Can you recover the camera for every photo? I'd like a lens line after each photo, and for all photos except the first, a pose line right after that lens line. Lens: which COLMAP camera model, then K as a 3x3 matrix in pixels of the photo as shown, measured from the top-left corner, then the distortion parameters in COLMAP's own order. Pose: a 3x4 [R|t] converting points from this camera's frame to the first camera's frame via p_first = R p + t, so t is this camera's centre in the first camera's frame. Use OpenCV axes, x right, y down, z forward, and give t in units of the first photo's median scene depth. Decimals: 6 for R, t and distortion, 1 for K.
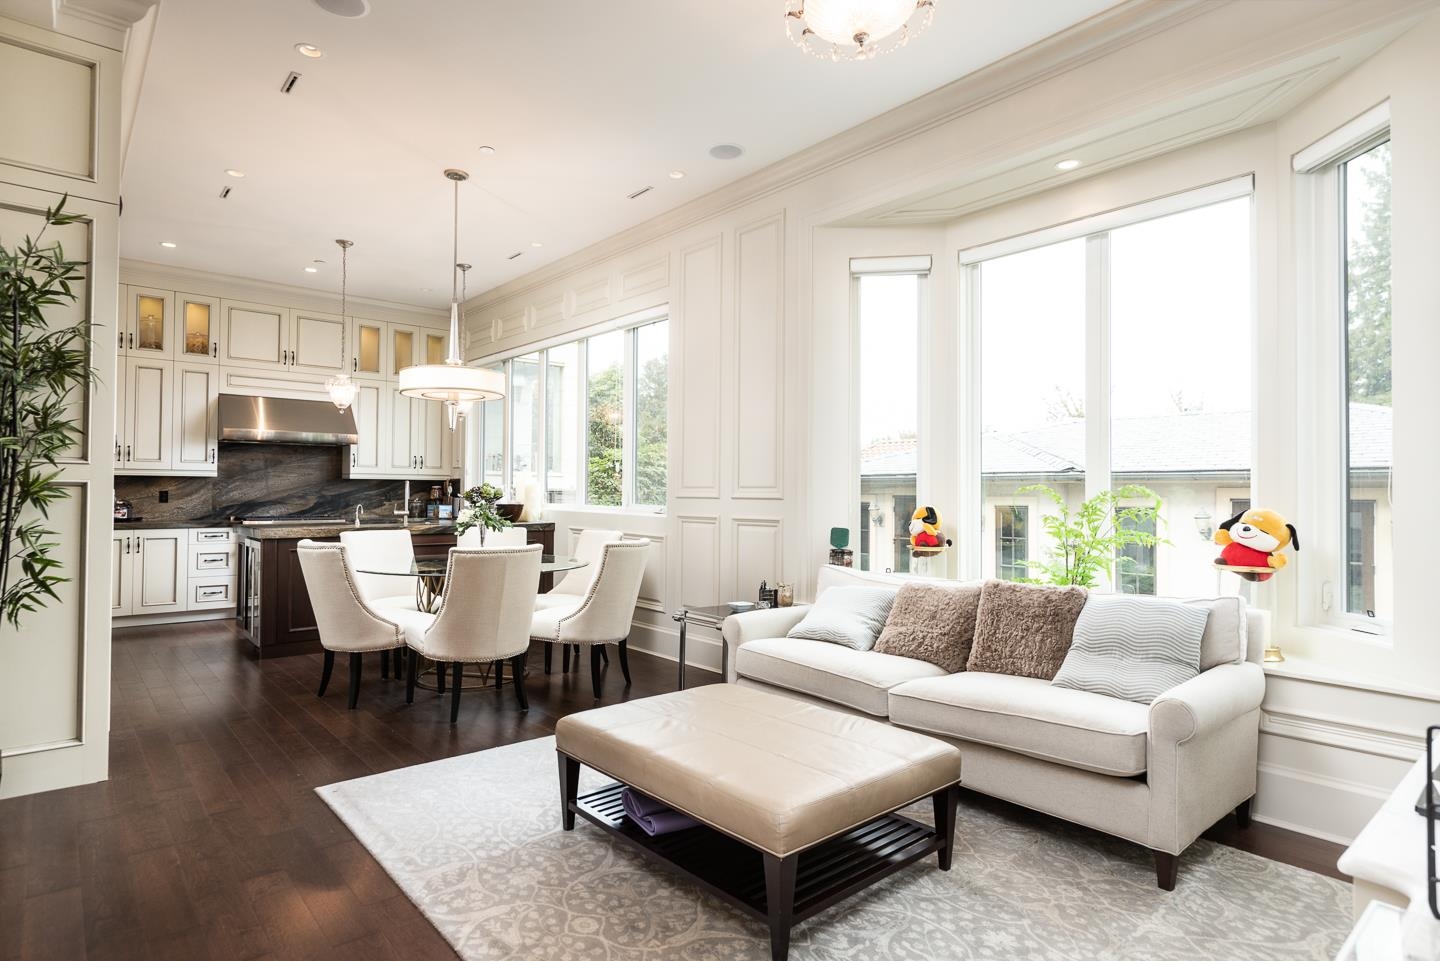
lens RADIAL K [[781.7, 0, 714.0], [0, 781.7, 477.4], [0, 0, 1]] dist [0.000256, 0.000811]
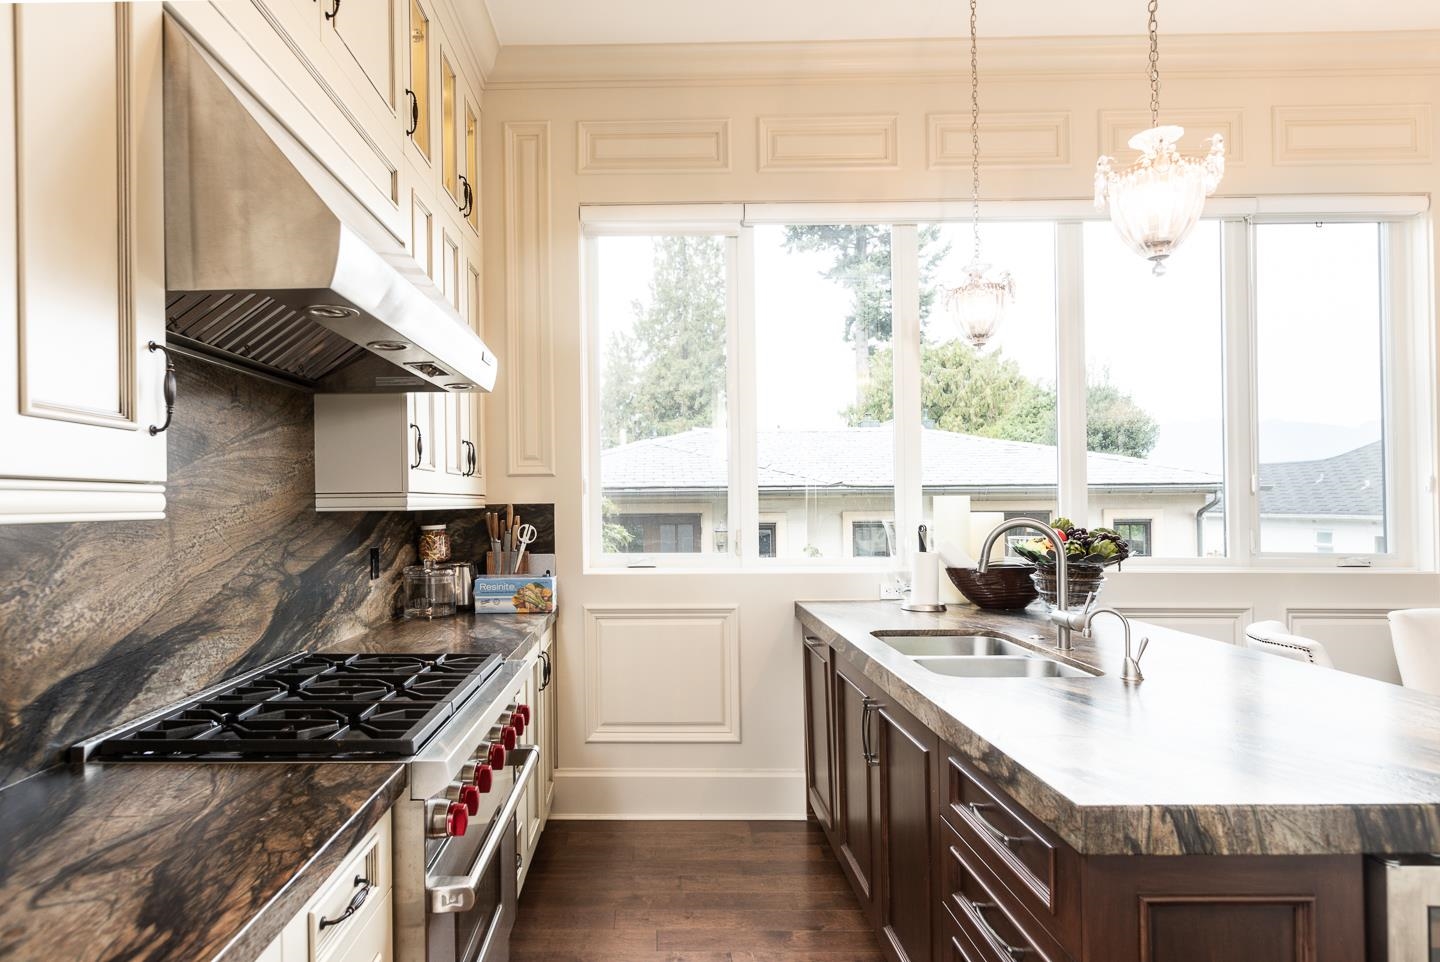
lens RADIAL K [[781.7, 0, 714.0], [0, 781.7, 477.9], [0, 0, 1]] dist [0.000256, 0.000811]
pose [[0.595155, 0.017760, 0.803415, -0.684468], [-0.007391, 0.999834, -0.016627, -0.007343], [-0.803577, 0.003957, 0.595187, 0.798052]]
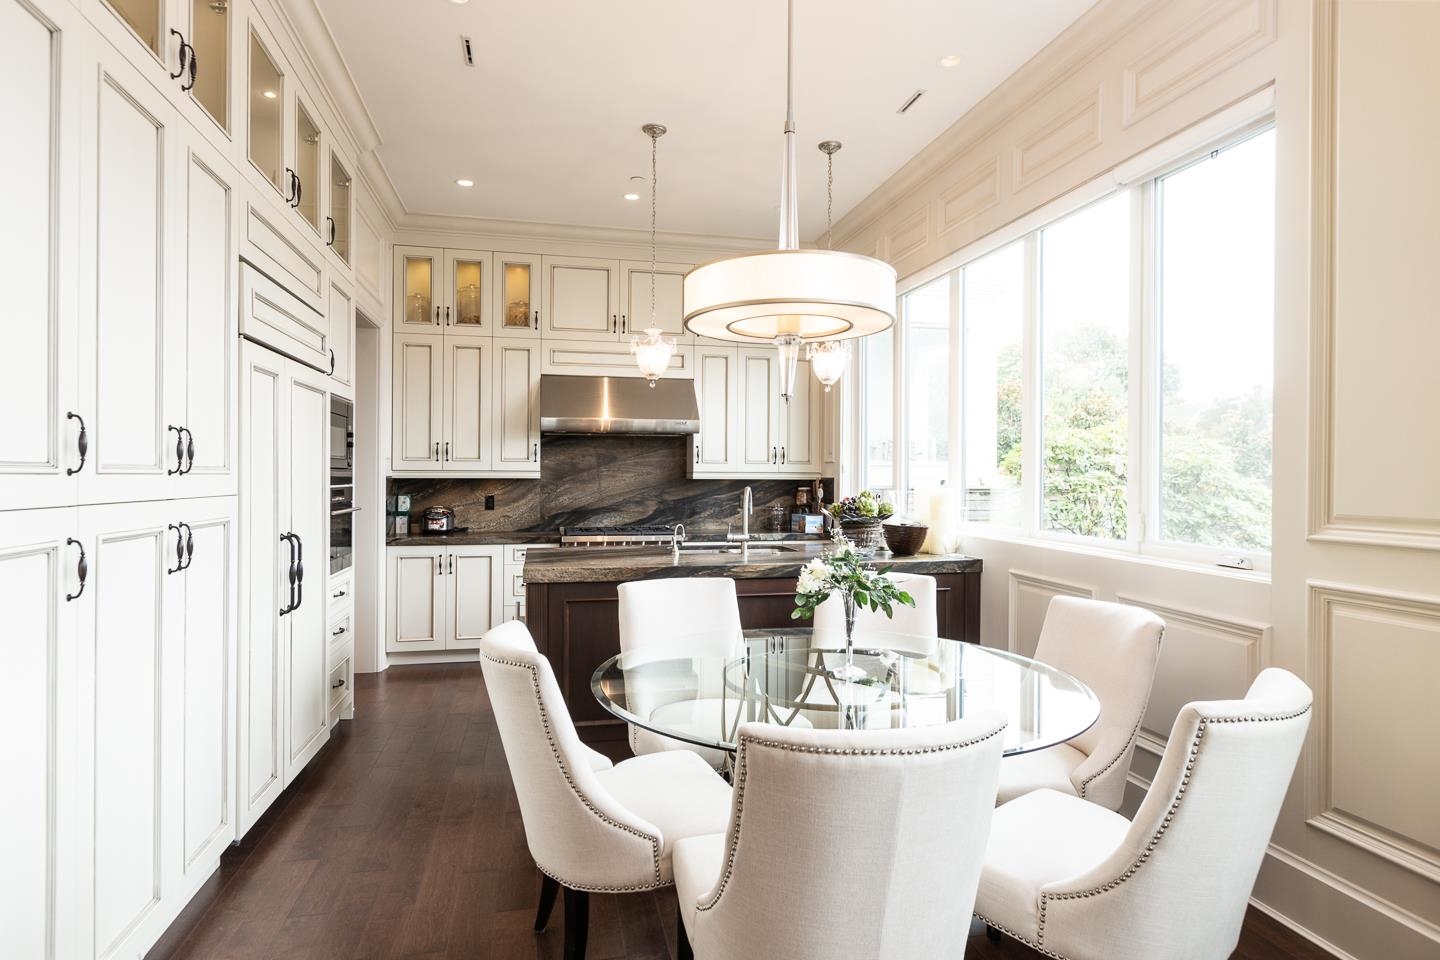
lens RADIAL K [[781.7, 0, 714.0], [0, 781.7, 476.9], [0, 0, 1]] dist [0.000256, 0.000811]
pose [[0.881761, -0.000803, -0.471696, -0.098773], [0.009675, 0.999819, 0.016384, -0.013658], [0.471597, -0.019010, 0.881609, 0.370786]]
